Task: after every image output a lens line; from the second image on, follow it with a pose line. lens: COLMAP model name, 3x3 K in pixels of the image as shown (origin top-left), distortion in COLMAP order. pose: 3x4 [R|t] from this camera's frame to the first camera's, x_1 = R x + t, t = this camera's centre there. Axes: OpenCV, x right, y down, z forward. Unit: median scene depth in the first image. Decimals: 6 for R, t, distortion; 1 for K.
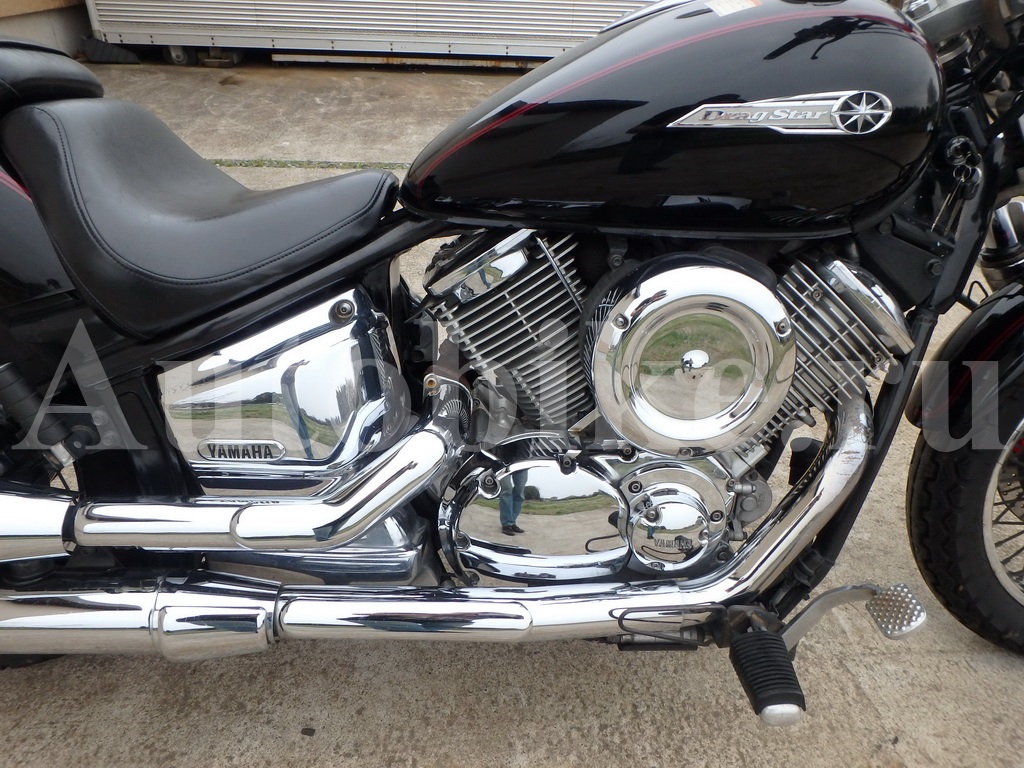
lens RADIAL K [[711.6, 0, 511.5], [0, 711.6, 376.0], [0, 0, 1]] dist [-0.019432, 0.019422]
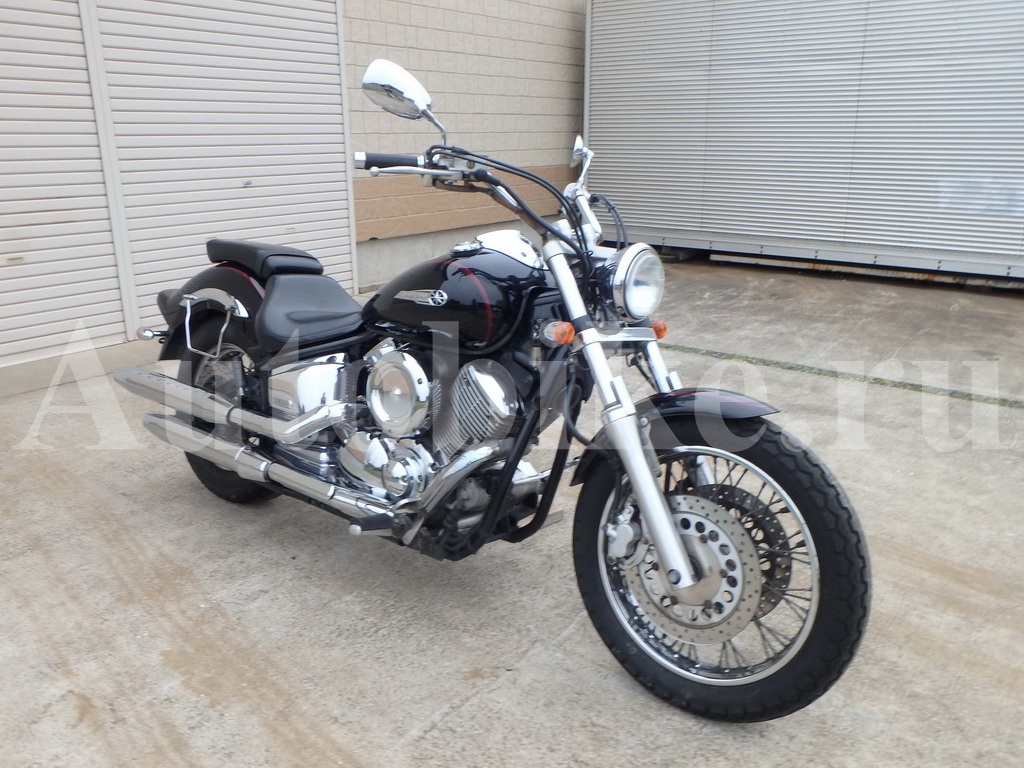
lens RADIAL K [[831.5, 0, 525.7], [0, 831.5, 366.7], [0, 0, 1]] dist [-0.008284, 0.020483]
pose [[0.771928, 0.138287, -0.620487, 1.598149], [-0.307256, 0.935636, -0.173724, 0.176741], [0.556526, 0.324750, 0.764733, -0.642338]]
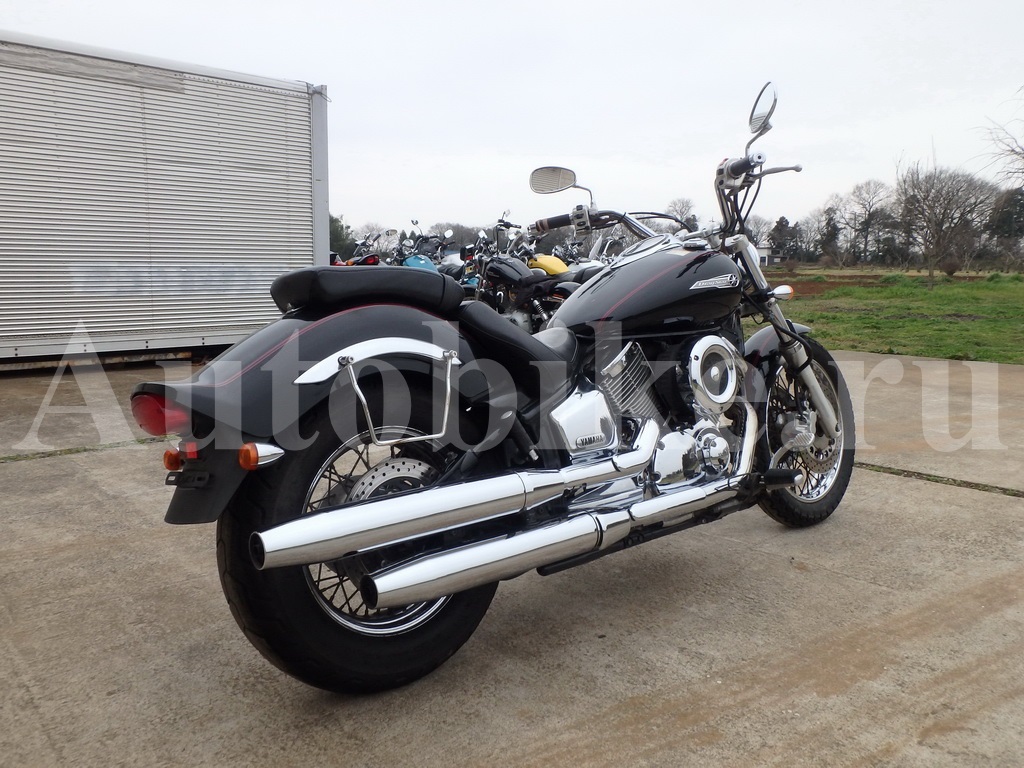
lens RADIAL K [[820.2, 0, 511.6], [0, 820.2, 371.2], [0, 0, 1]] dist [-0.008271, 0.006373]
pose [[0.768054, -0.111806, 0.630549, -1.520348], [0.349777, 0.898033, -0.266819, 0.357244], [-0.536423, 0.425483, 0.728845, -0.545608]]
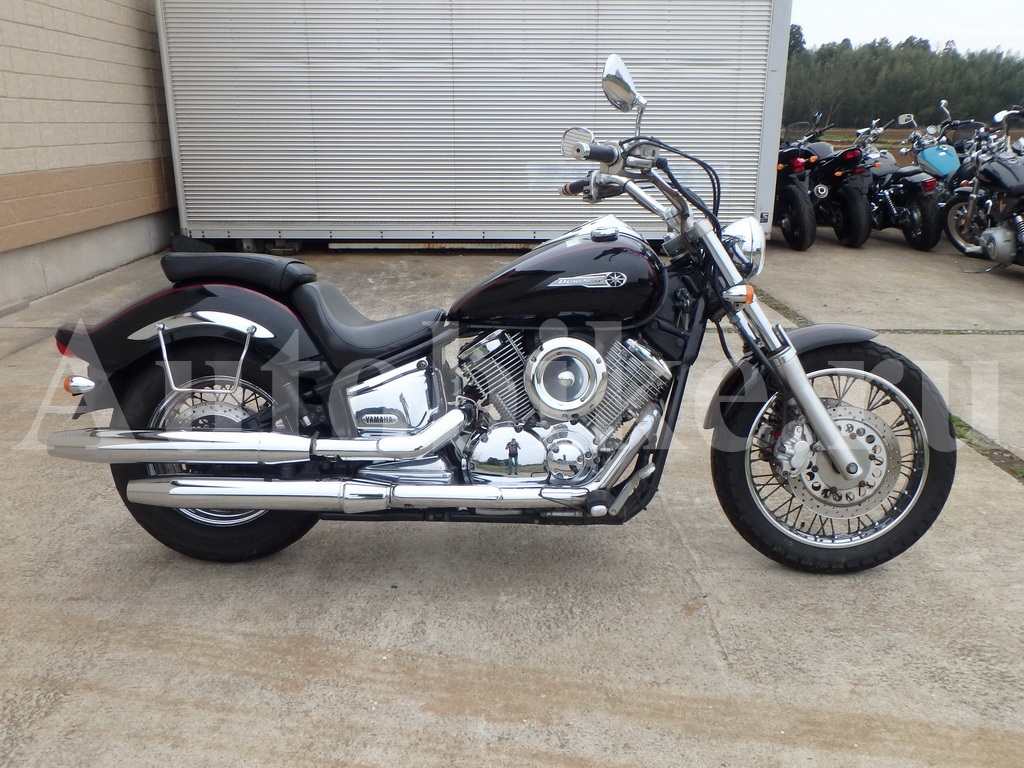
lens RADIAL K [[820.2, 0, 511.6], [0, 820.2, 371.2], [0, 0, 1]] dist [-0.008271, 0.006373]
pose [[0.998300, -0.016394, -0.055929, 0.158816], [0.001727, 0.967525, -0.252770, 0.468566], [0.058256, 0.252244, 0.965909, -1.212837]]
